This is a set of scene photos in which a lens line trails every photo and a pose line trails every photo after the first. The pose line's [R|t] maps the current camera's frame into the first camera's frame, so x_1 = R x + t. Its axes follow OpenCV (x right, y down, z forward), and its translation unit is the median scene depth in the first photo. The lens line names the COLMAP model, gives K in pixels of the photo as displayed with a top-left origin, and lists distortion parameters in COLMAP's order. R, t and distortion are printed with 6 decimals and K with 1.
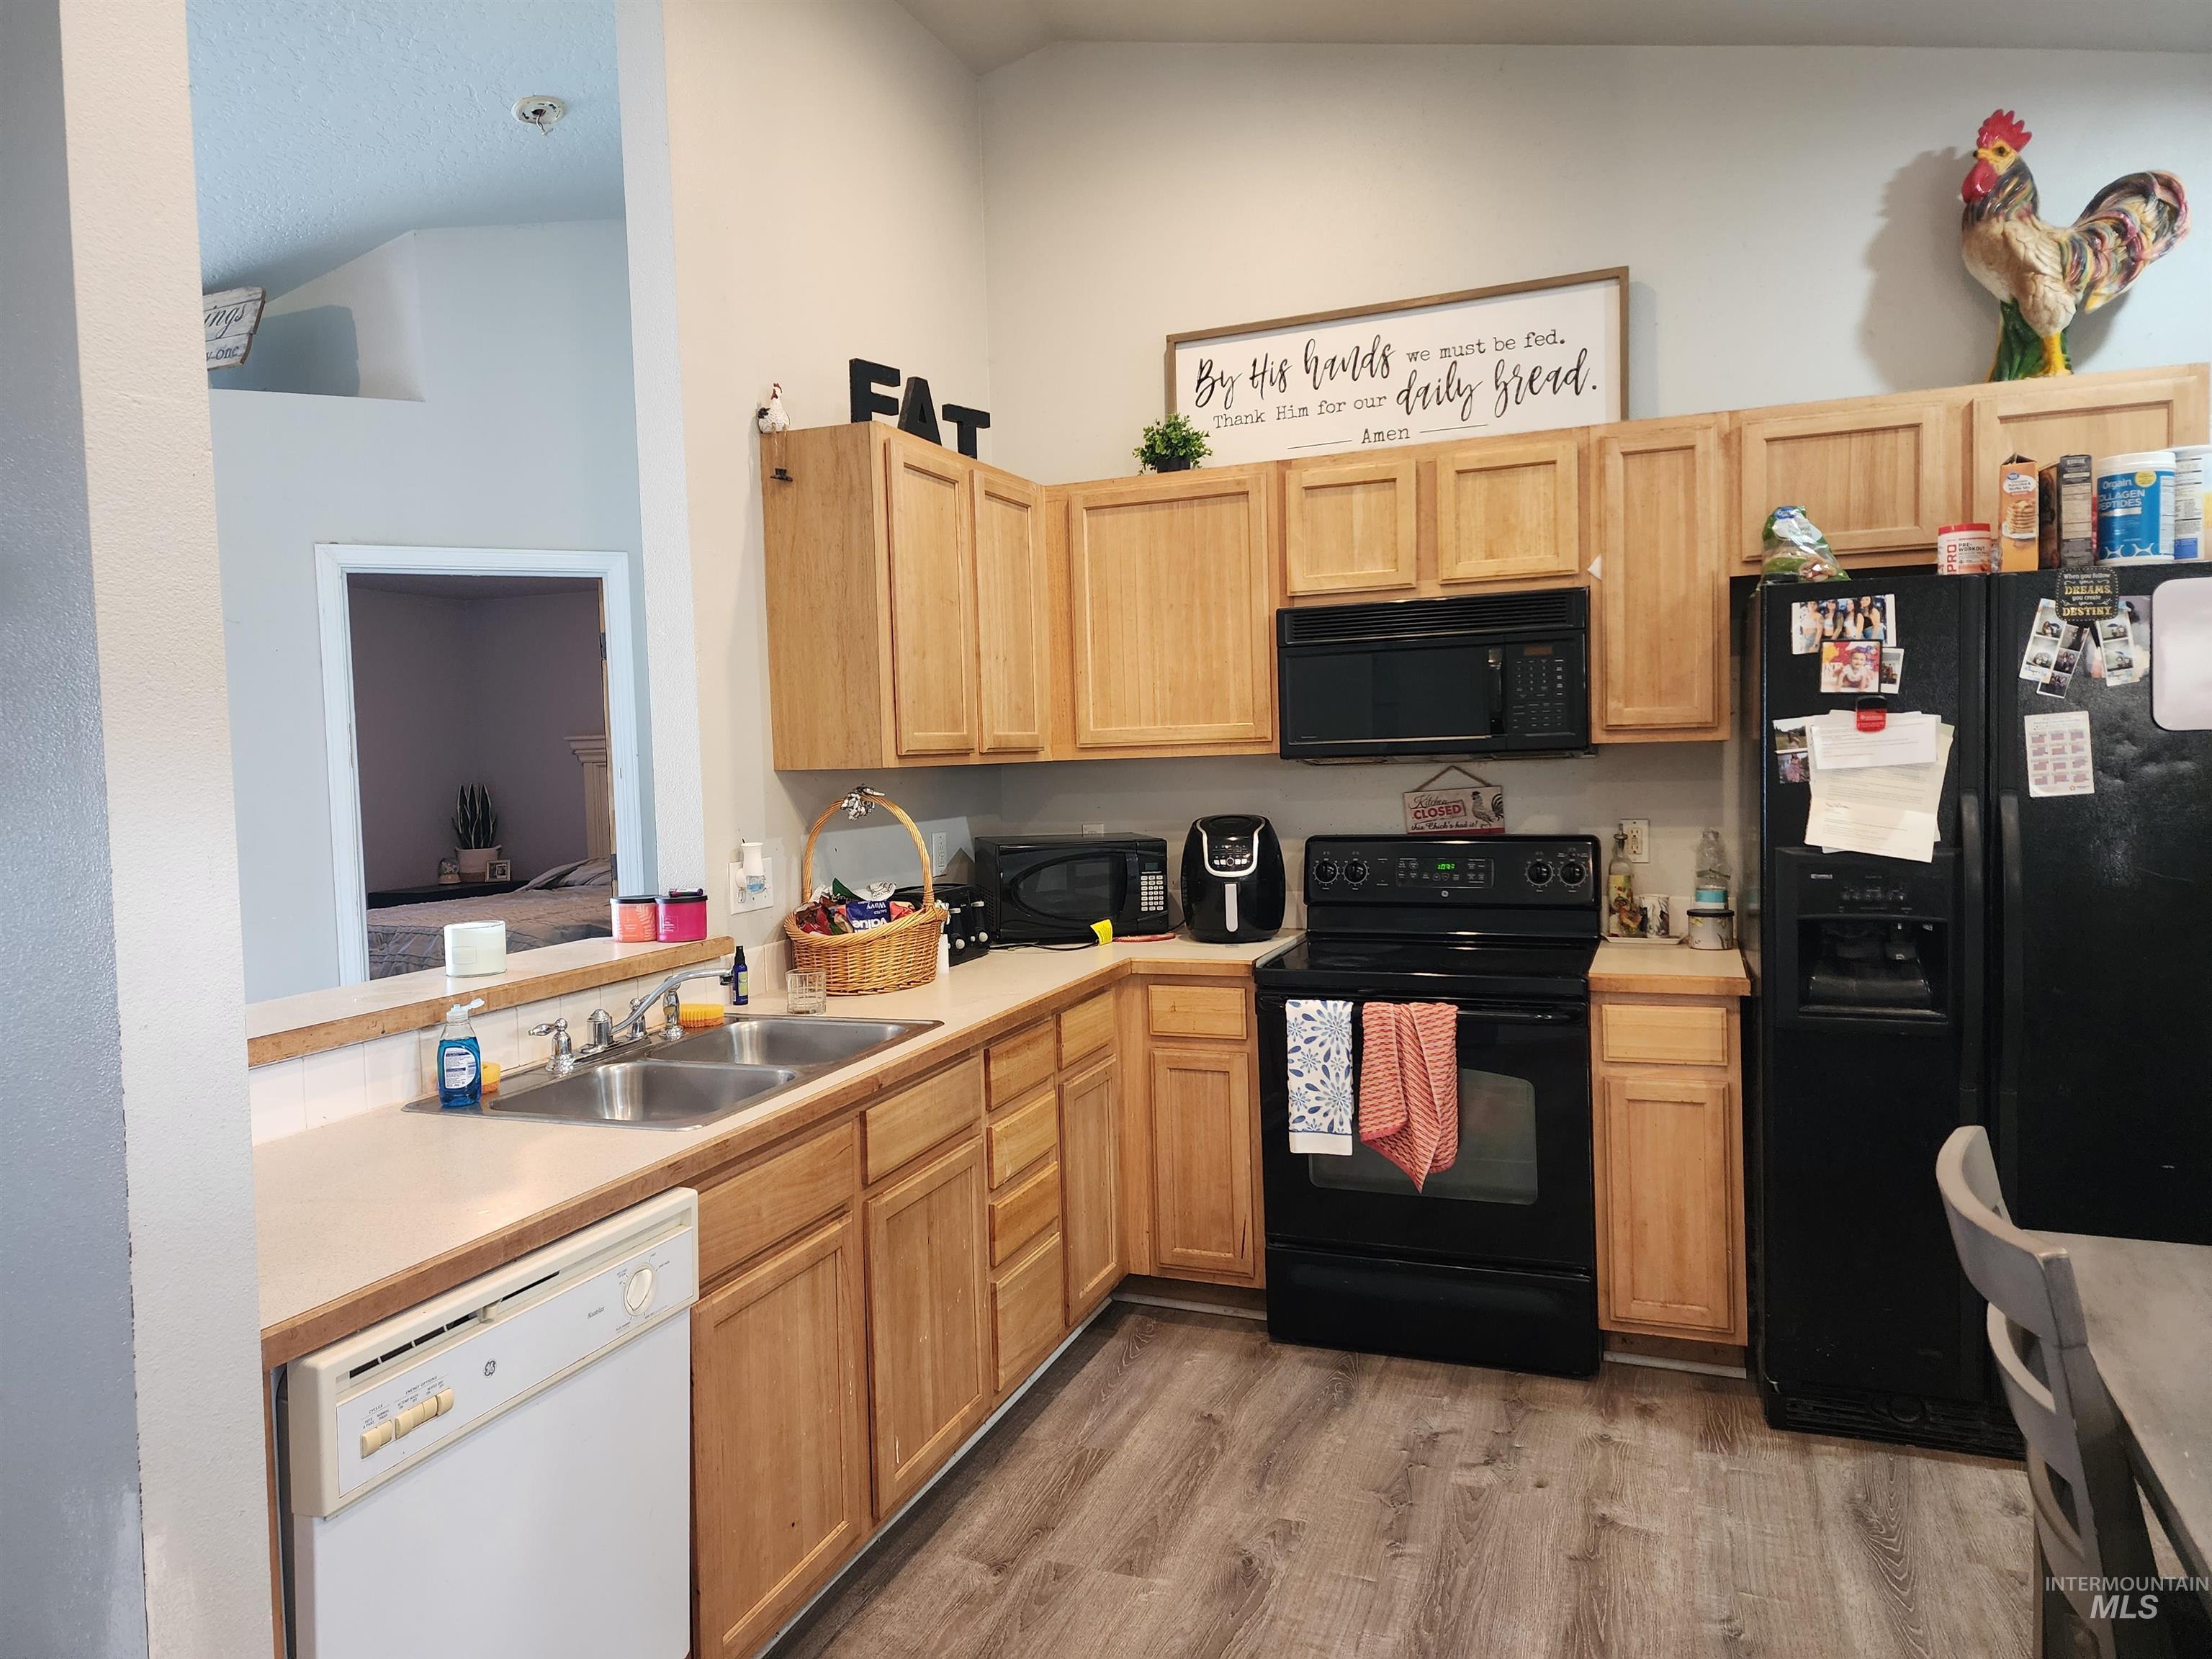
lens RADIAL K [[1470.9, 0, 1101.5], [0, 1470.9, 802.7], [0, 0, 1]] dist [0.070011, -0.069499]
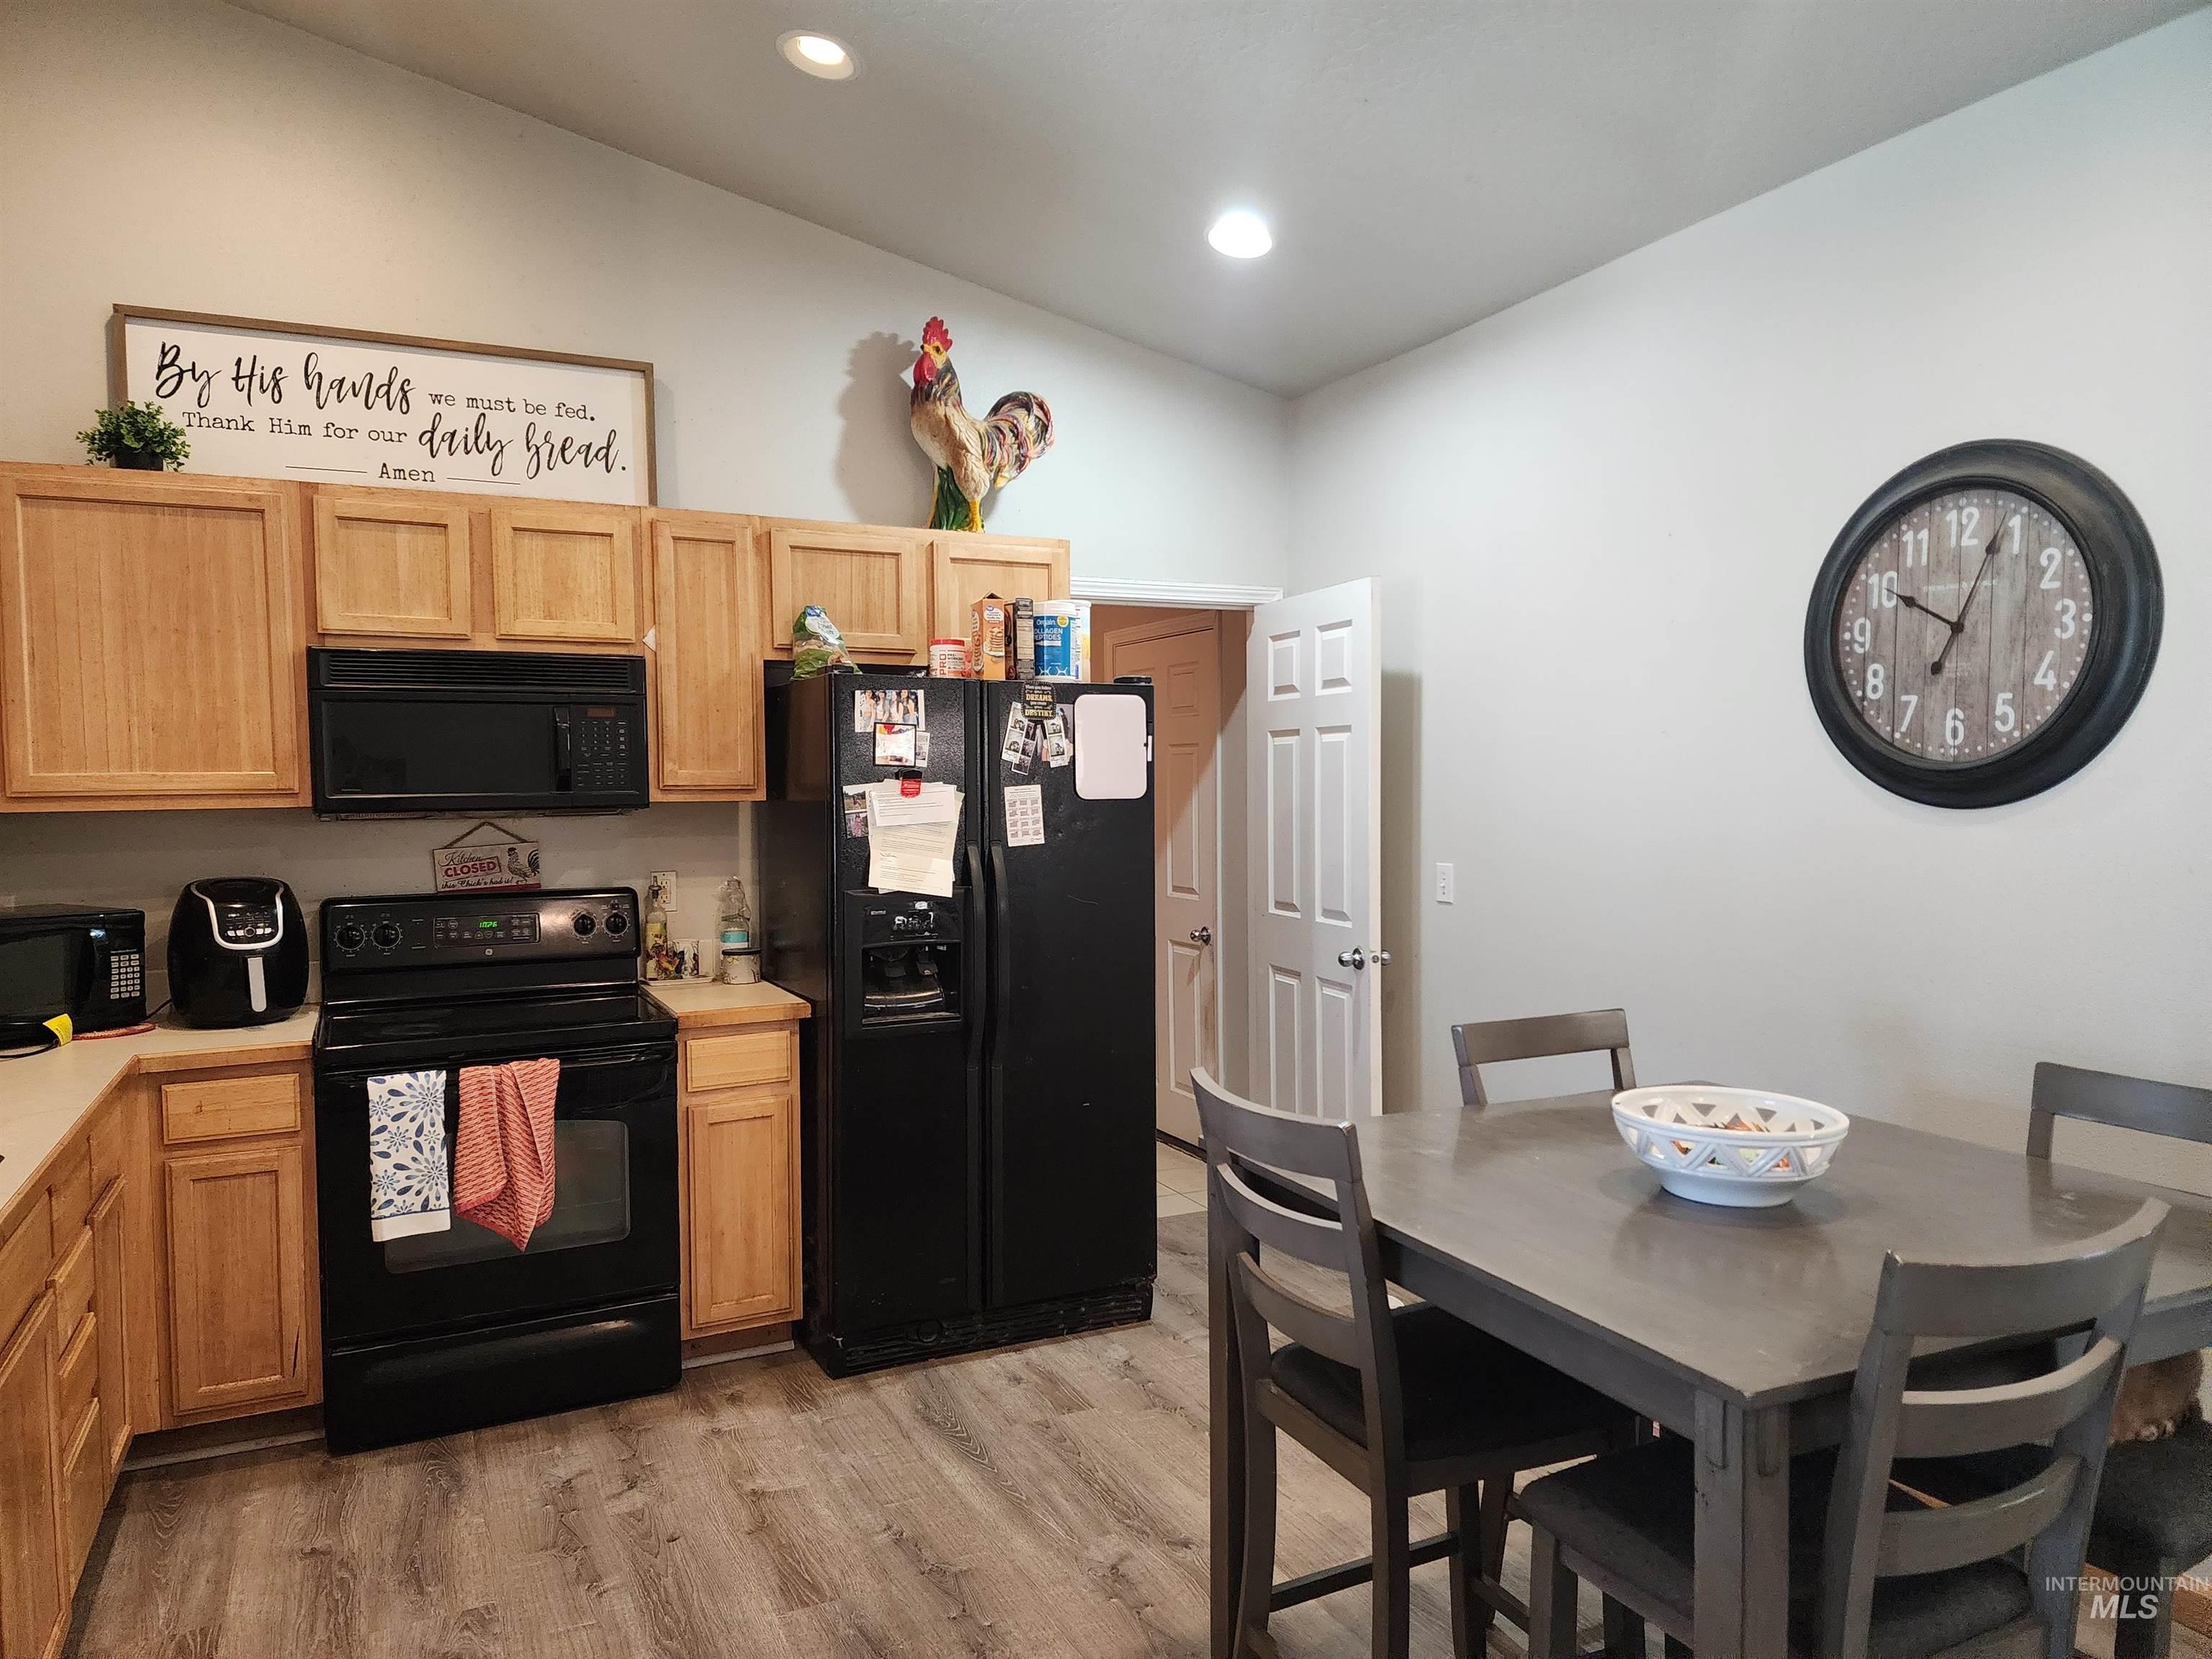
lens RADIAL K [[1470.9, 0, 1094.1], [0, 1470.9, 837.0], [0, 0, 1]] dist [0.070011, -0.069499]
pose [[0.672796, -0.006111, 0.739803, -0.264021], [0.014878, 0.999875, -0.005271, -0.004157], [-0.739679, 0.014553, 0.672803, 0.039993]]
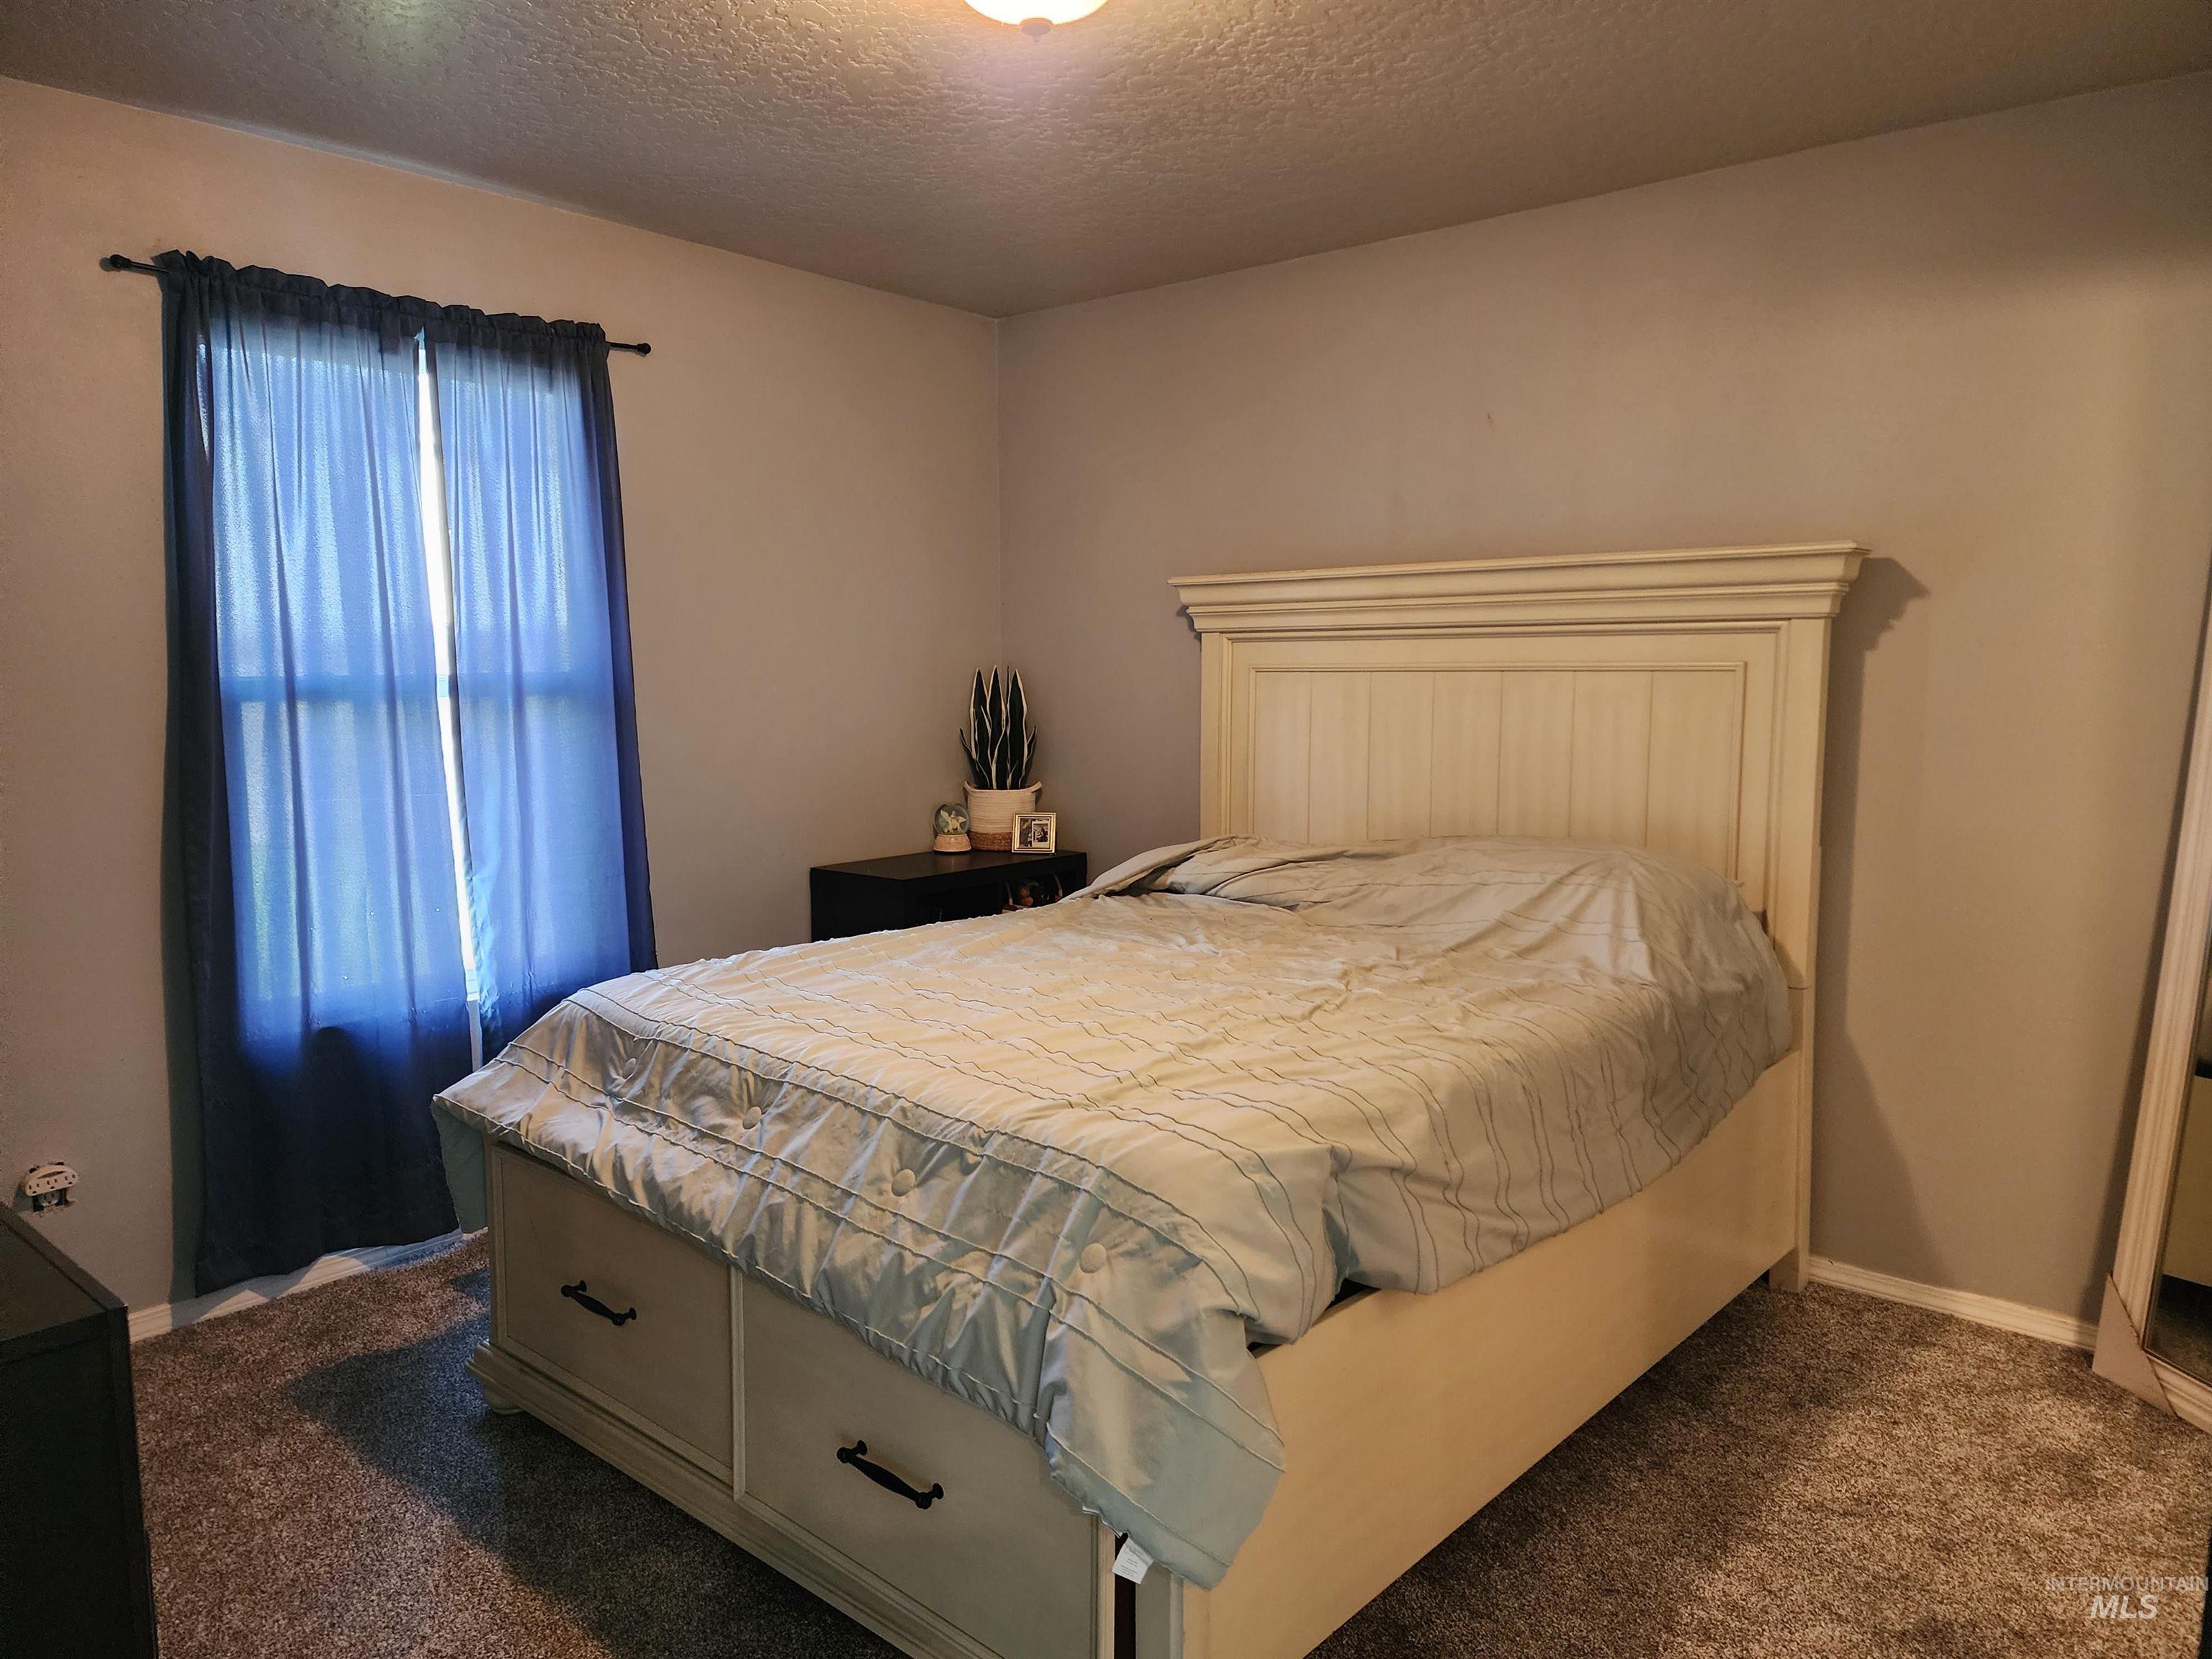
lens RADIAL K [[1470.9, 0, 1099.2], [0, 1470.9, 833.9], [0, 0, 1]] dist [0.070011, -0.069499]
pose [[0.944844, 0.069359, -0.320092, -0.531628], [-0.040759, 0.994623, 0.095208, -0.014013], [0.324974, -0.076910, 0.942590, 1.257664]]
